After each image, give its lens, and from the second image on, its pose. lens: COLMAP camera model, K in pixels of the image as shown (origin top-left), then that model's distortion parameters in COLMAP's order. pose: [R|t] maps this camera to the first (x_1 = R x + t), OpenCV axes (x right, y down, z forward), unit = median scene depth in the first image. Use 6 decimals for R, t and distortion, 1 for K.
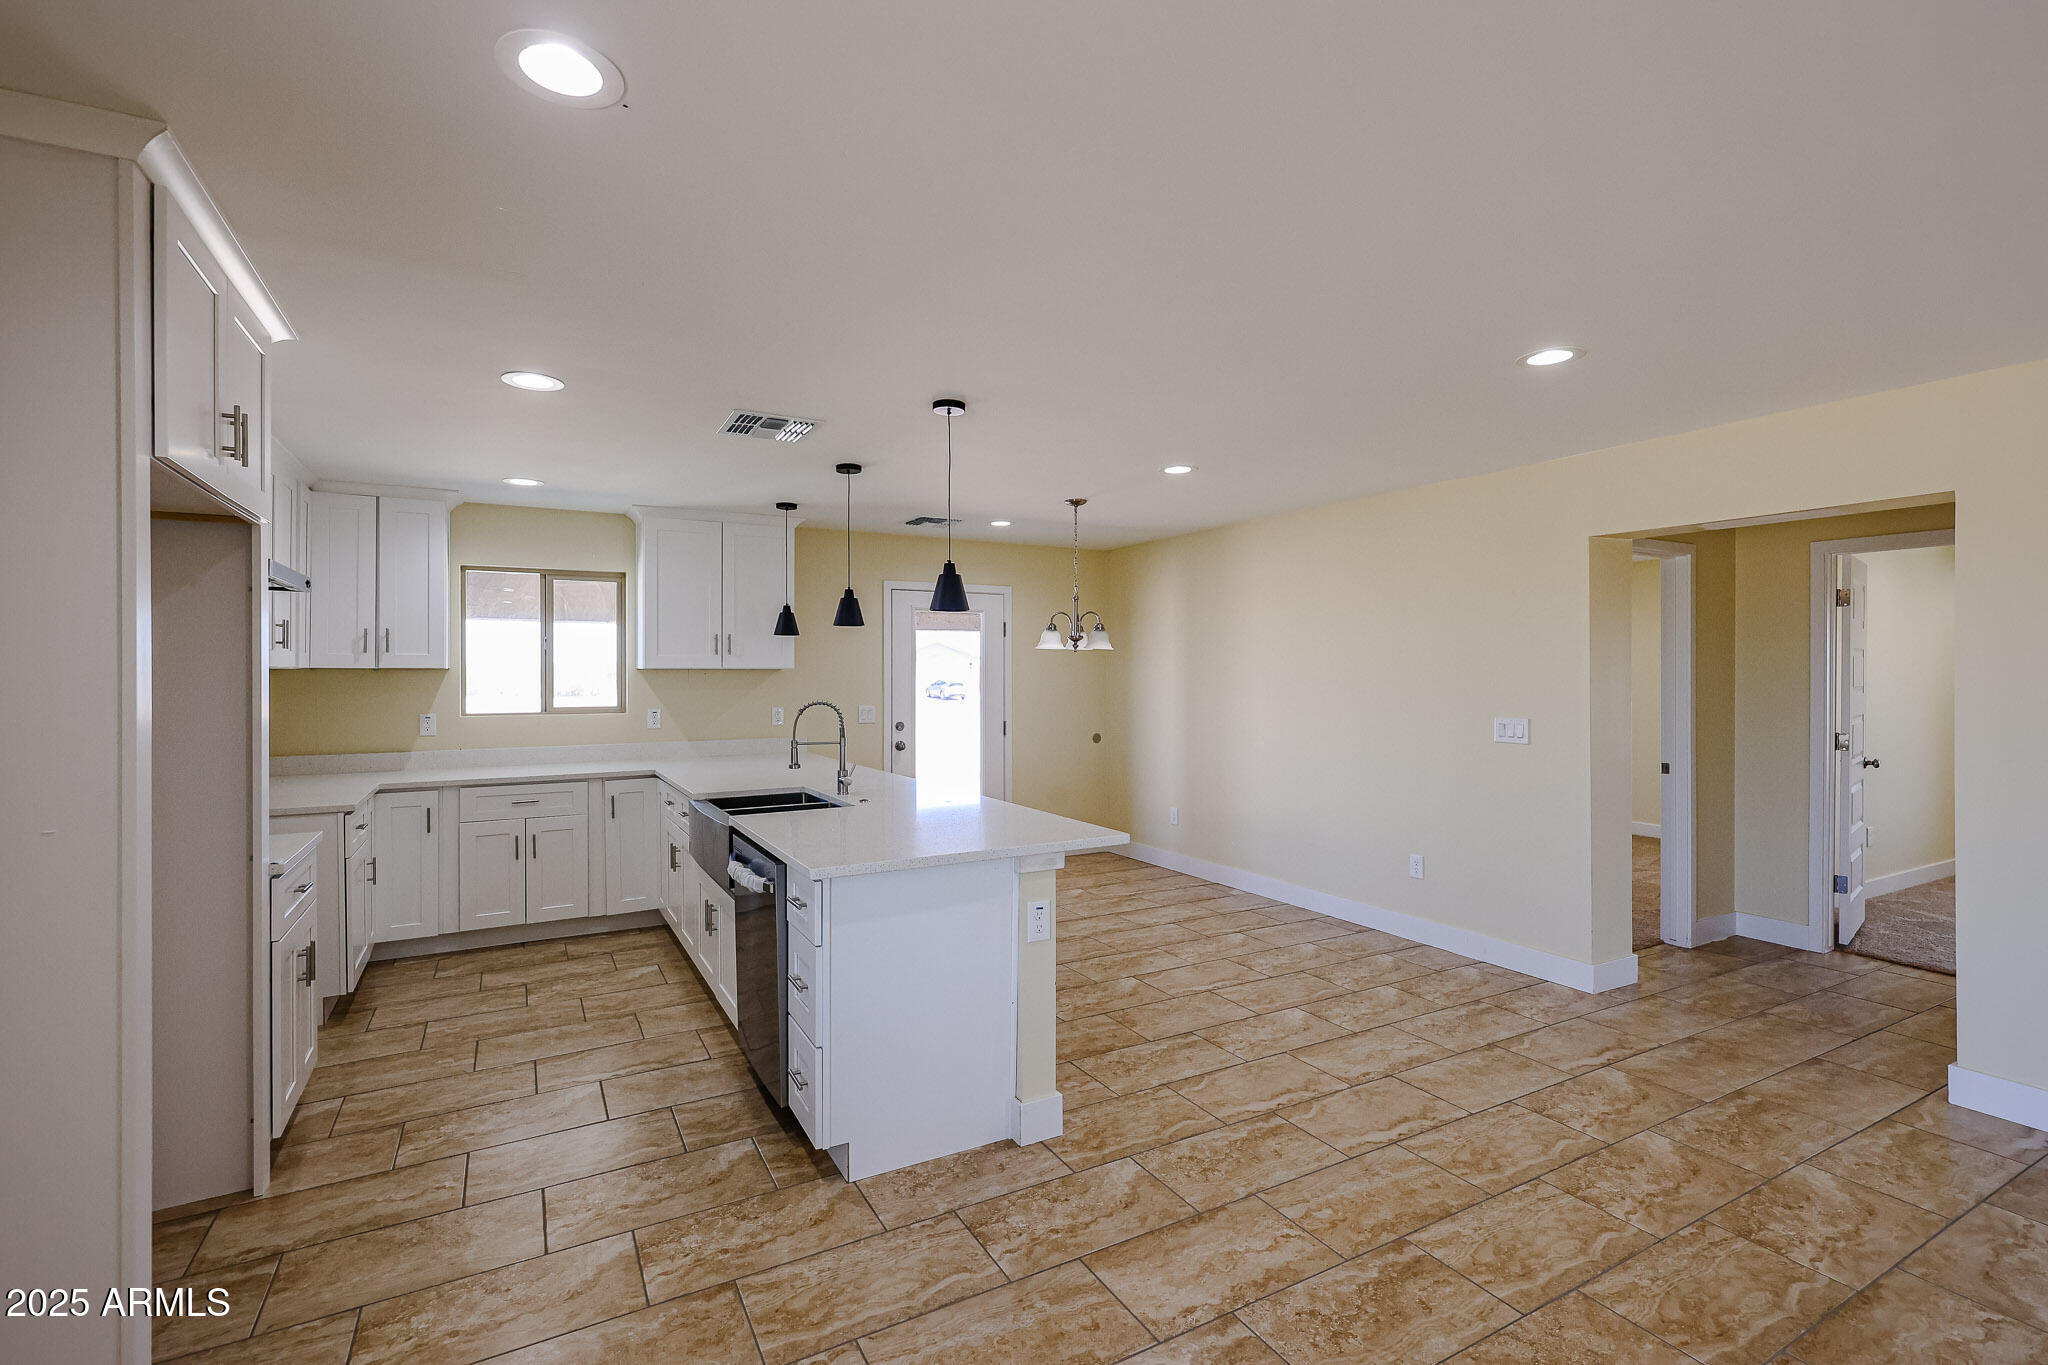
lens RADIAL K [[913.0, 0, 1024.0], [0, 913.0, 682.5], [0, 0, 1]] dist [0.004239, 0.000017]
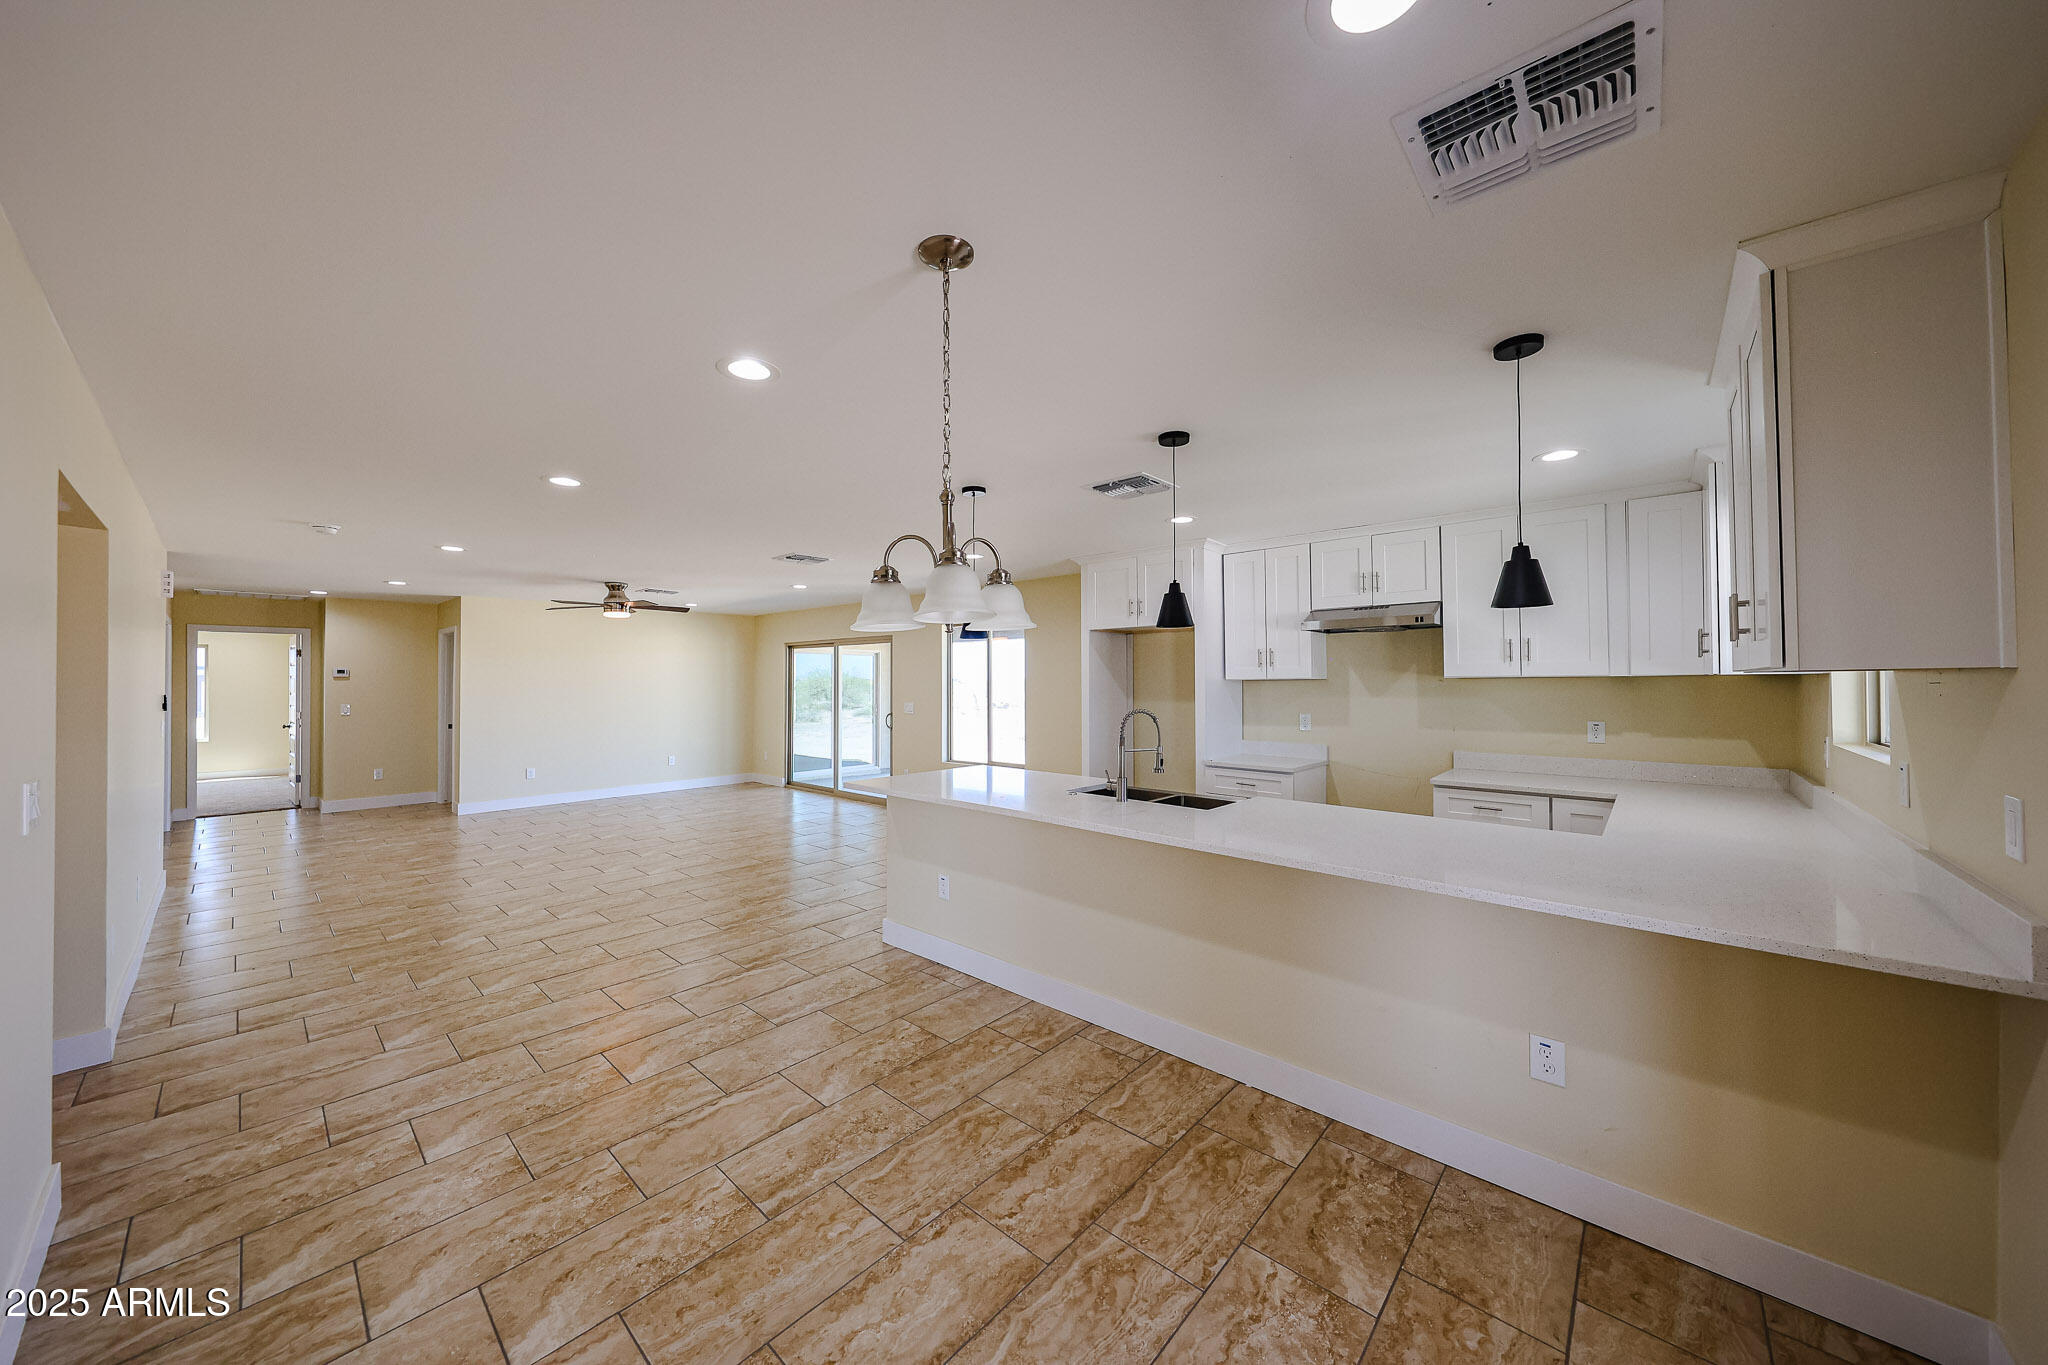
lens RADIAL K [[702.6, 0, 1024.0], [0, 702.6, 682.5], [0, 0, 1]] dist [-0.017915, -0.000013]
pose [[-0.944800, 0.003146, -0.327633, 0.172567], [0.002107, 0.999992, 0.003526, -0.014309], [0.327641, 0.002641, -0.944799, 1.802055]]
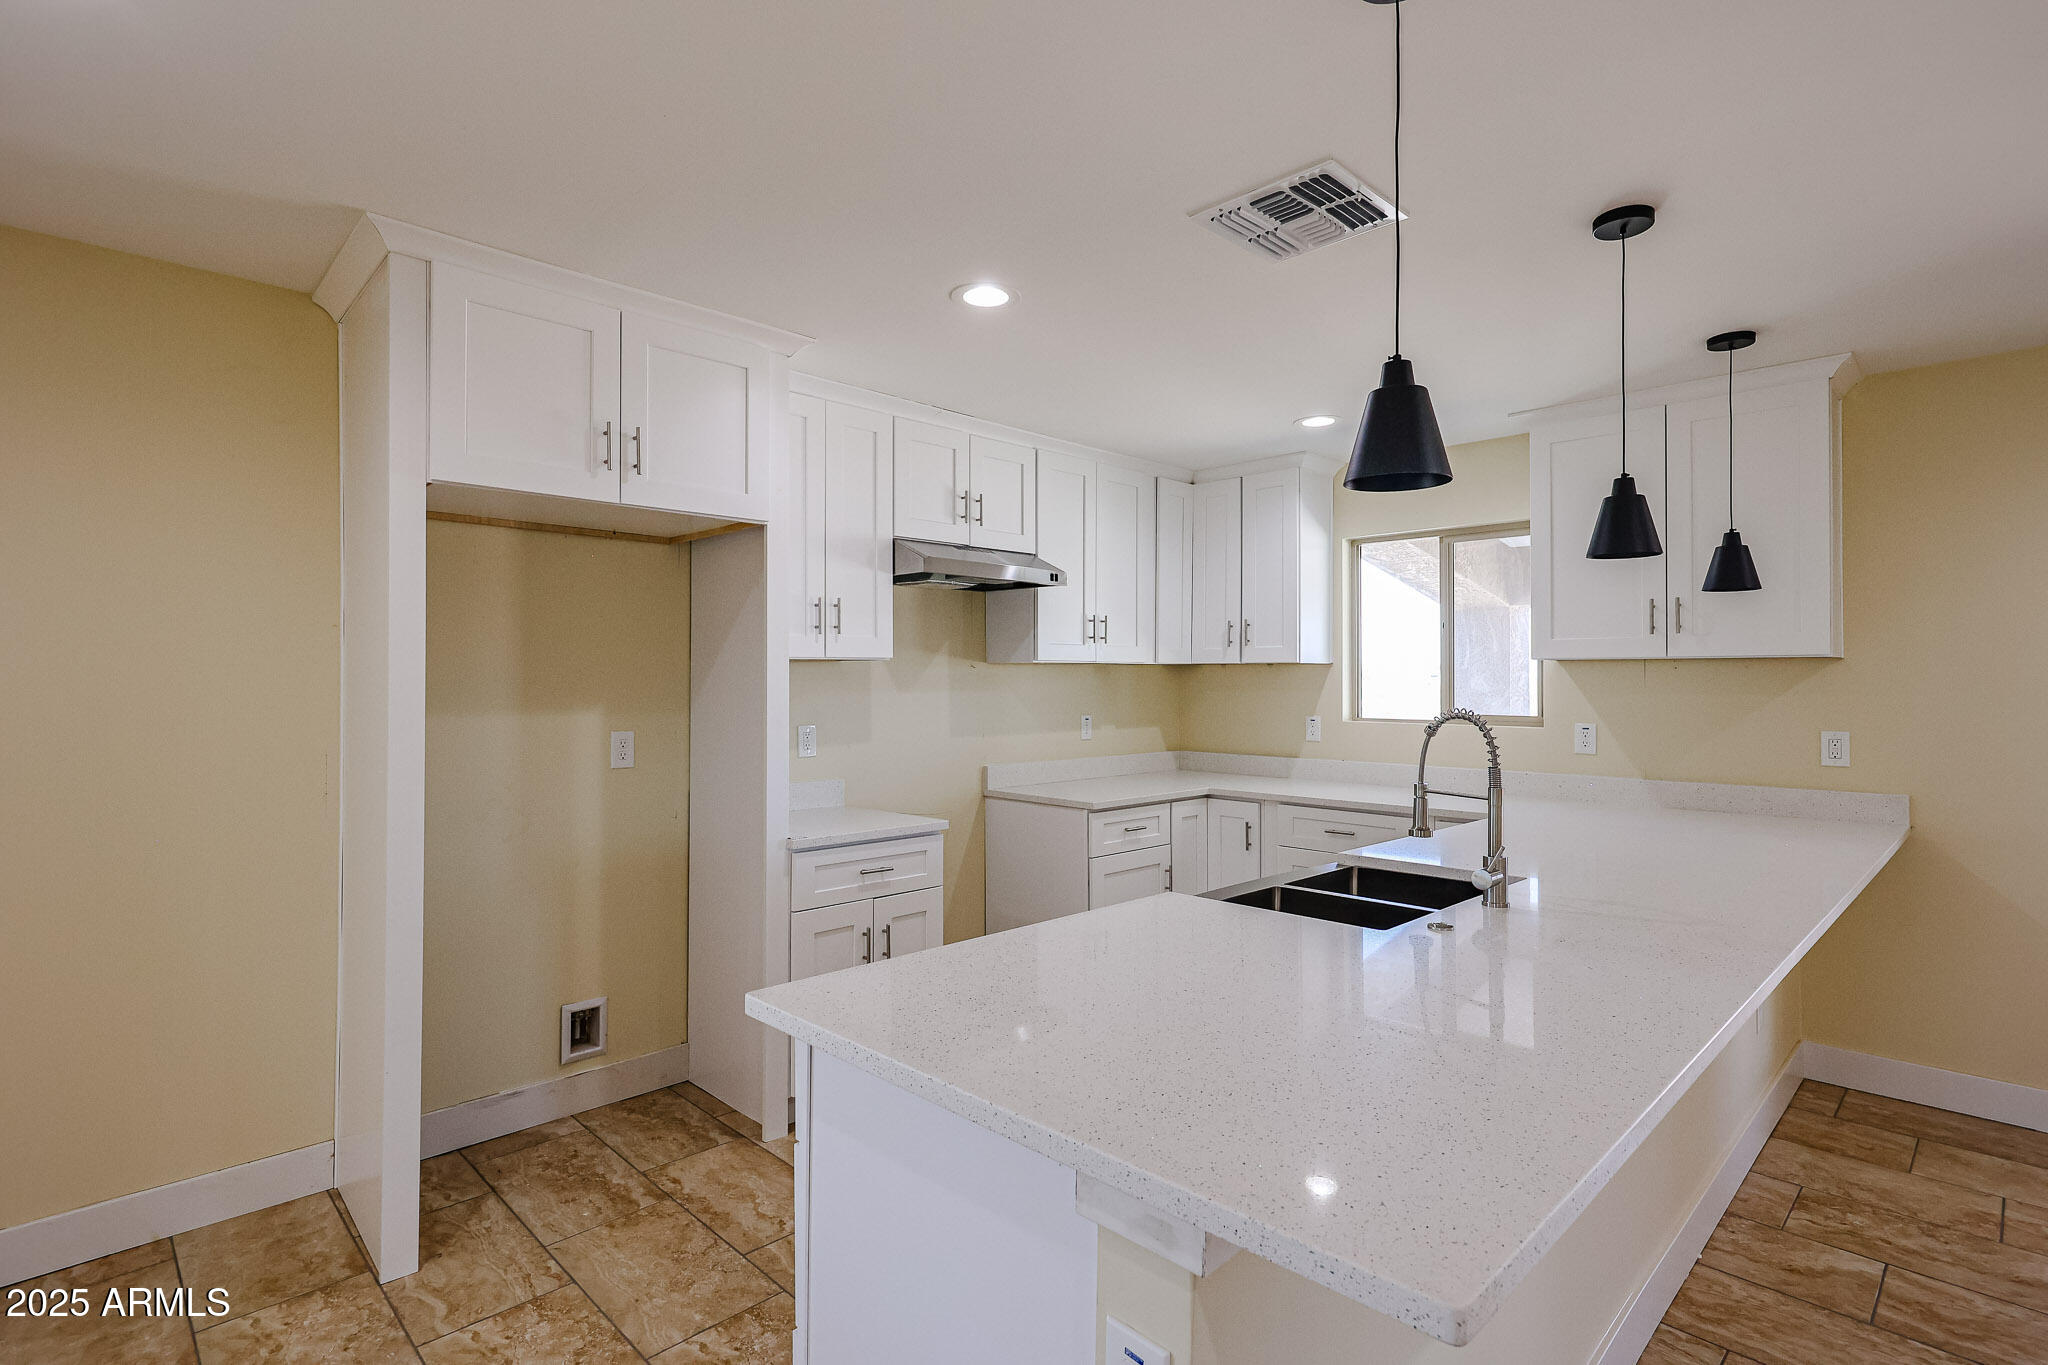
lens RADIAL K [[963.9, 0, 1024.0], [0, 963.9, 682.5], [0, 0, 1]] dist [-0.003664, -0.000267]
pose [[0.247033, 0.003673, -0.969000, 0.243466], [-0.006020, 0.999979, 0.002255, 0.004321], [0.968988, 0.005277, 0.247050, 0.690853]]
